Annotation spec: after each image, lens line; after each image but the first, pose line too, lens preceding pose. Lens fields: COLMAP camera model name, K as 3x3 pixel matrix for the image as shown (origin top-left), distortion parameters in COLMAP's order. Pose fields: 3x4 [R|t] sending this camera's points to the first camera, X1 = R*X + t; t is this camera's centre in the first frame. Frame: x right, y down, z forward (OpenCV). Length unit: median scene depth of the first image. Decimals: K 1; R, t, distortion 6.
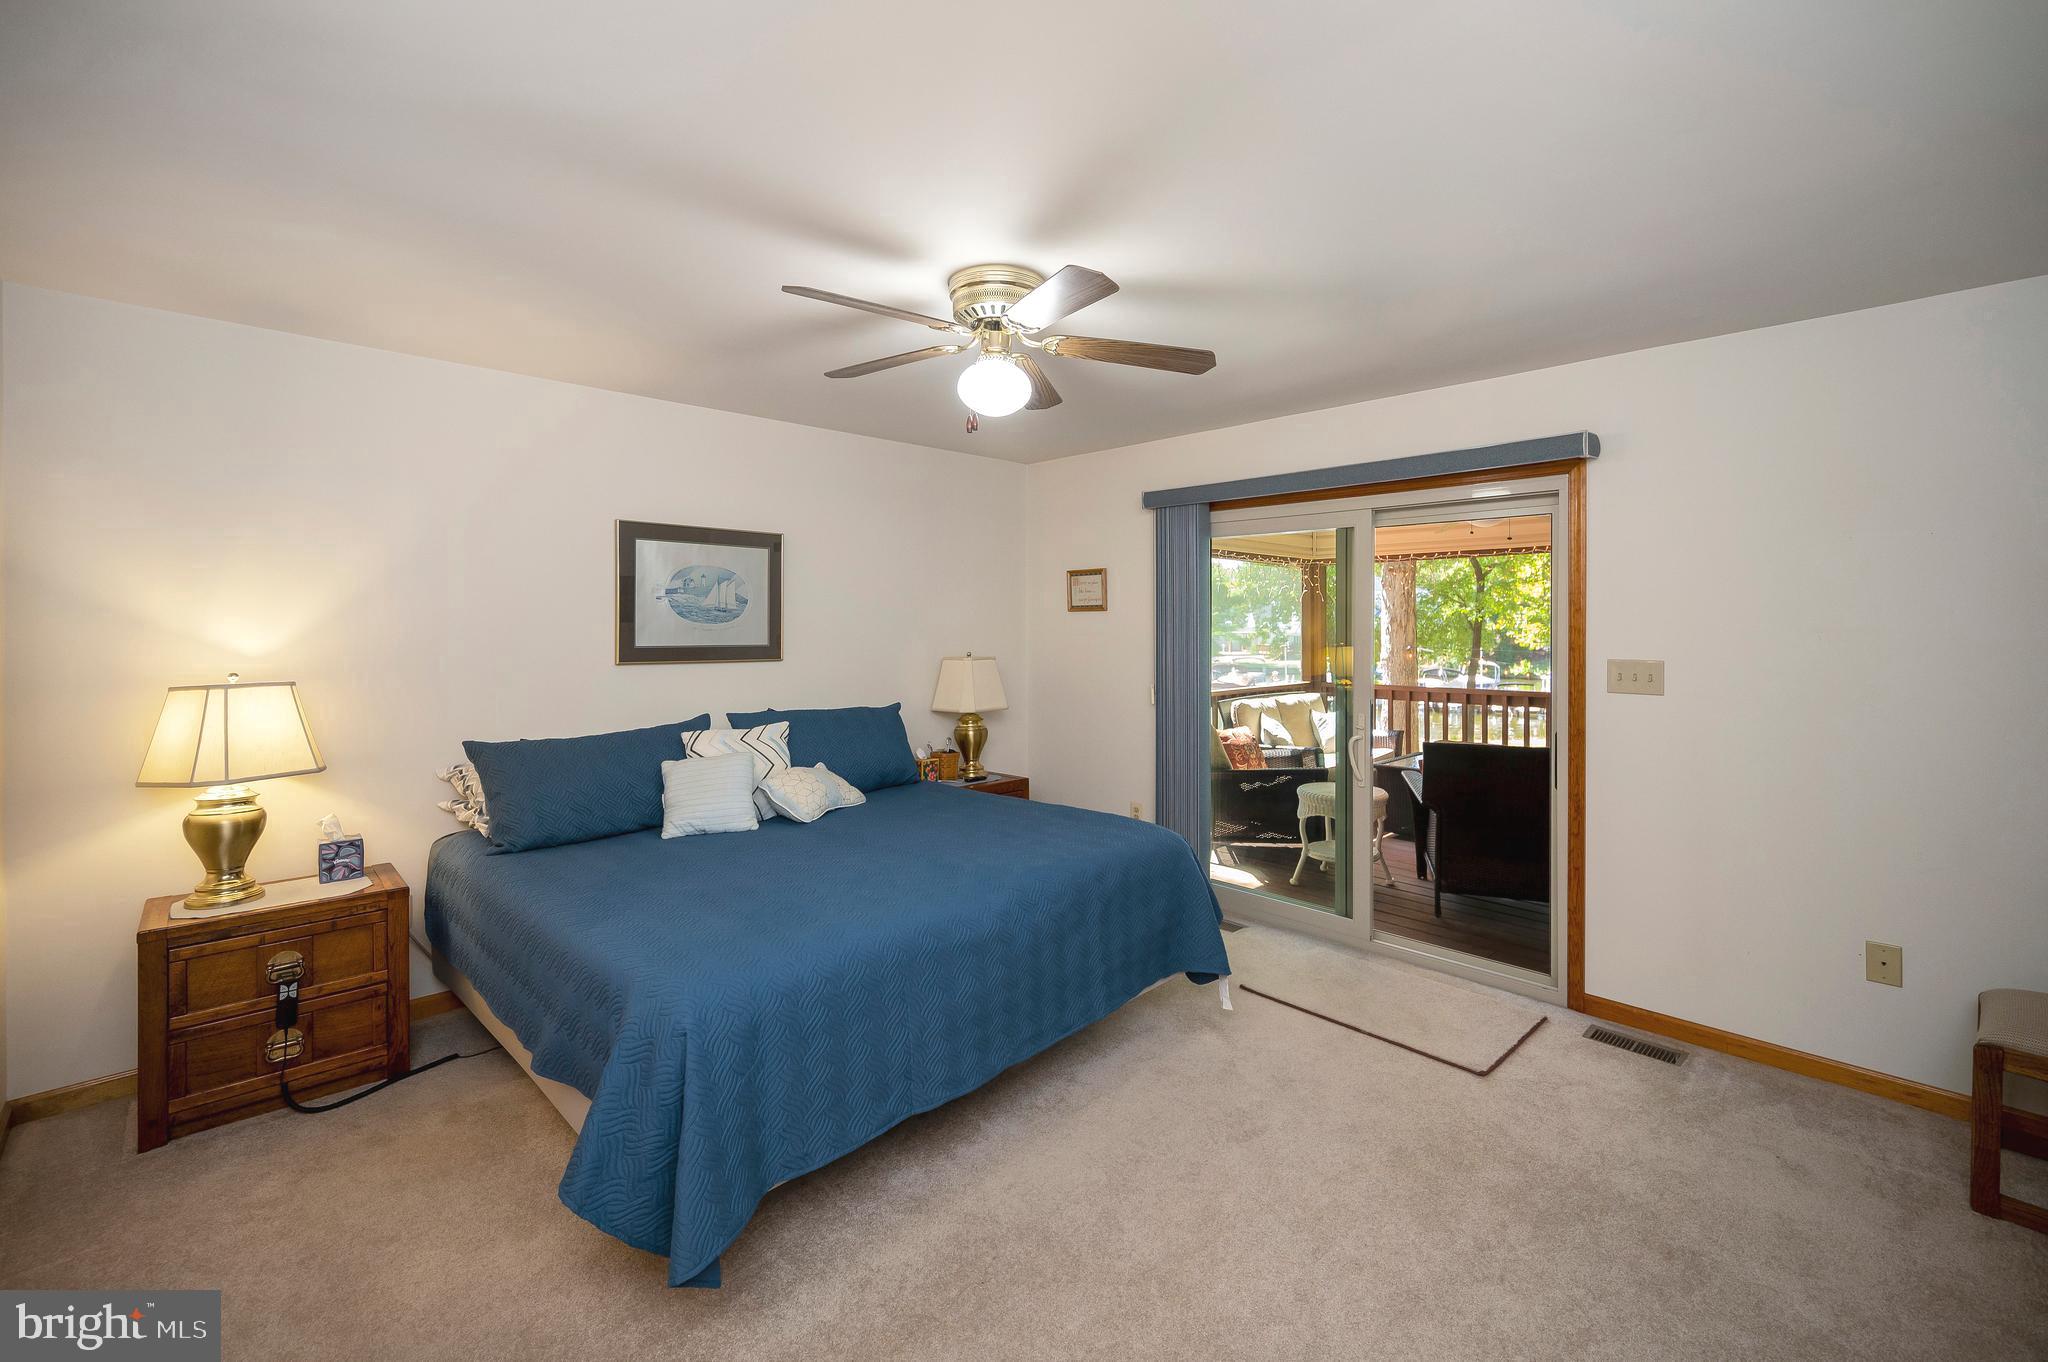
lens RADIAL K [[862.1, 0, 1046.5], [0, 862.1, 641.2], [0, 0, 1]] dist [-0.001827, -0.000199]
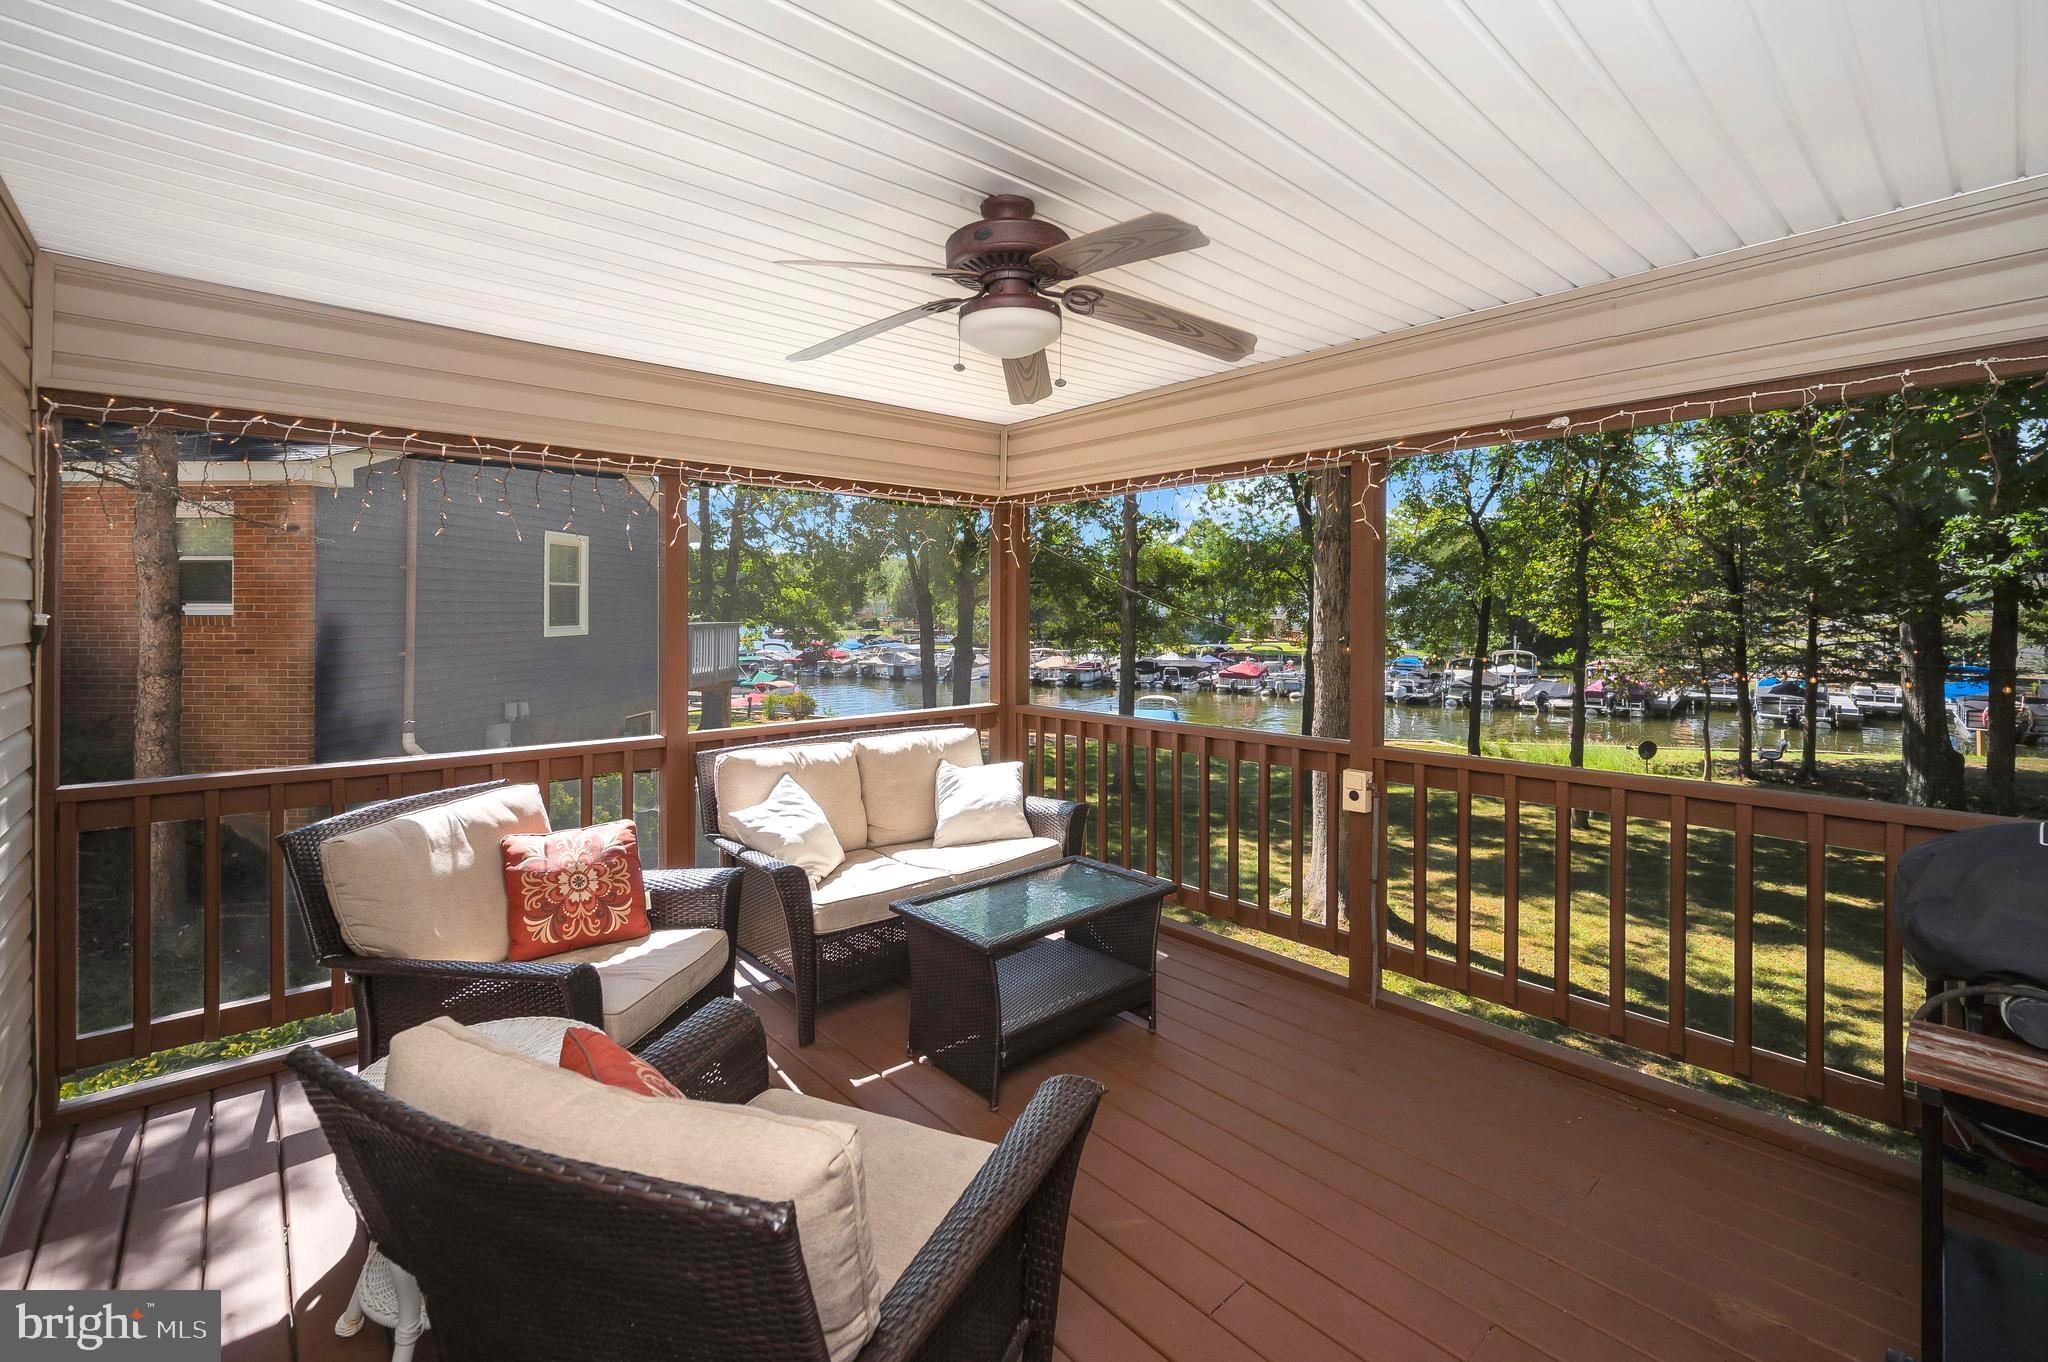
lens RADIAL K [[862.1, 0, 1034.1], [0, 862.1, 607.1], [0, 0, 1]] dist [-0.001827, -0.000199]
pose [[0.998209, -0.000403, -0.059823, 0.133010], [-0.000969, 0.999737, -0.022896, -0.001980], [0.059817, 0.022913, 0.997946, 0.149789]]
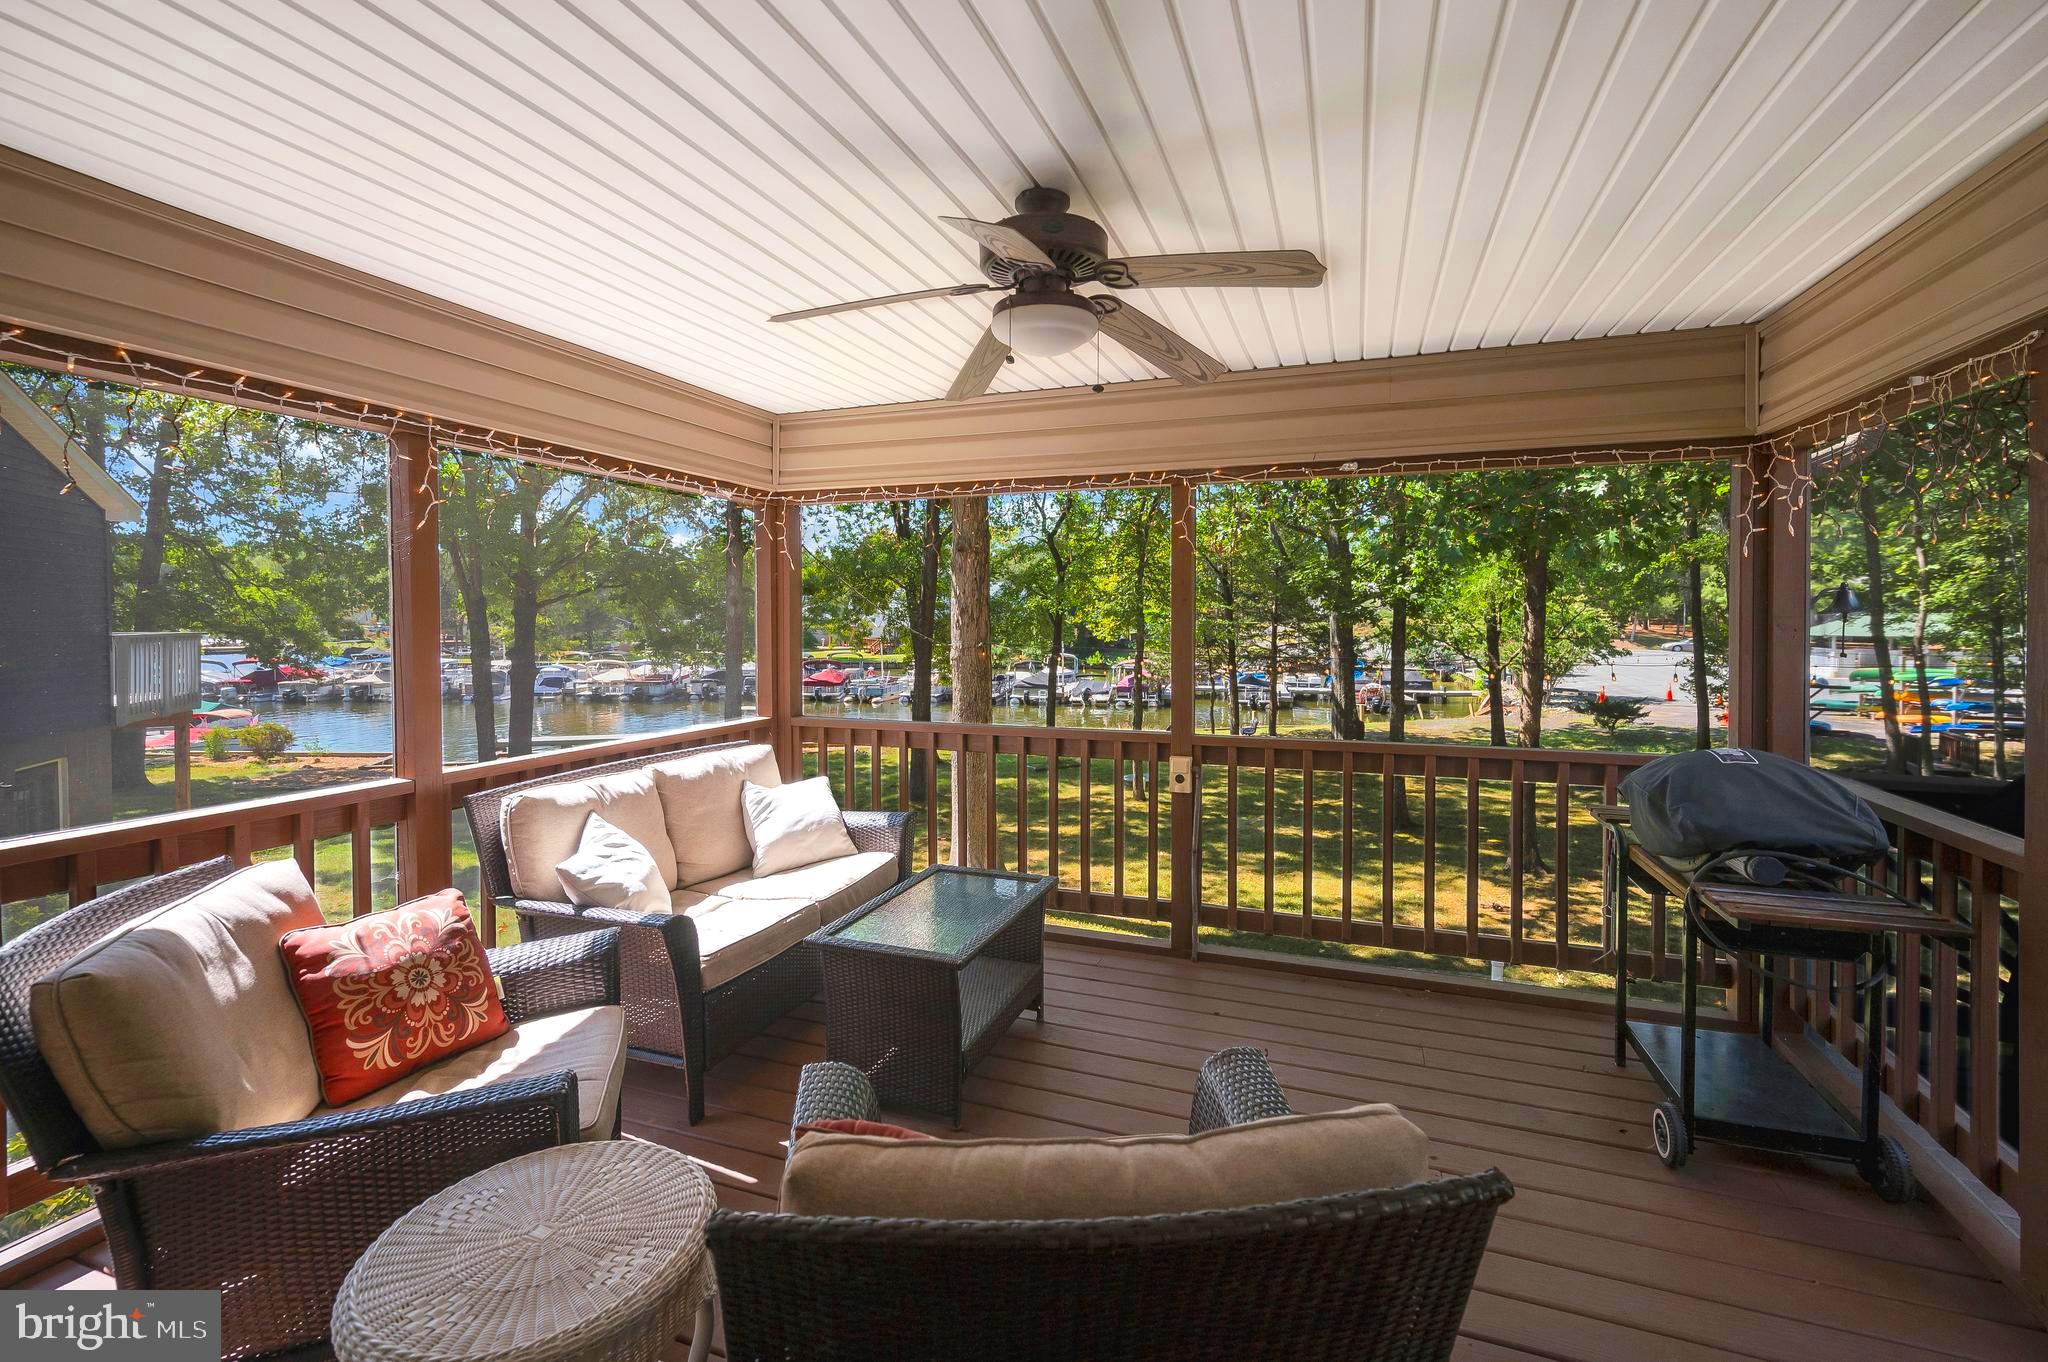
lens RADIAL K [[862.1, 0, 1024.0], [0, 862.1, 629.7], [0, 0, 1]] dist [-0.001827, -0.000199]
pose [[0.912271, -0.002954, 0.409577, 0.083484], [0.005414, 0.999974, -0.004846, -0.001608], [-0.409551, 0.006638, 0.912263, 0.159731]]
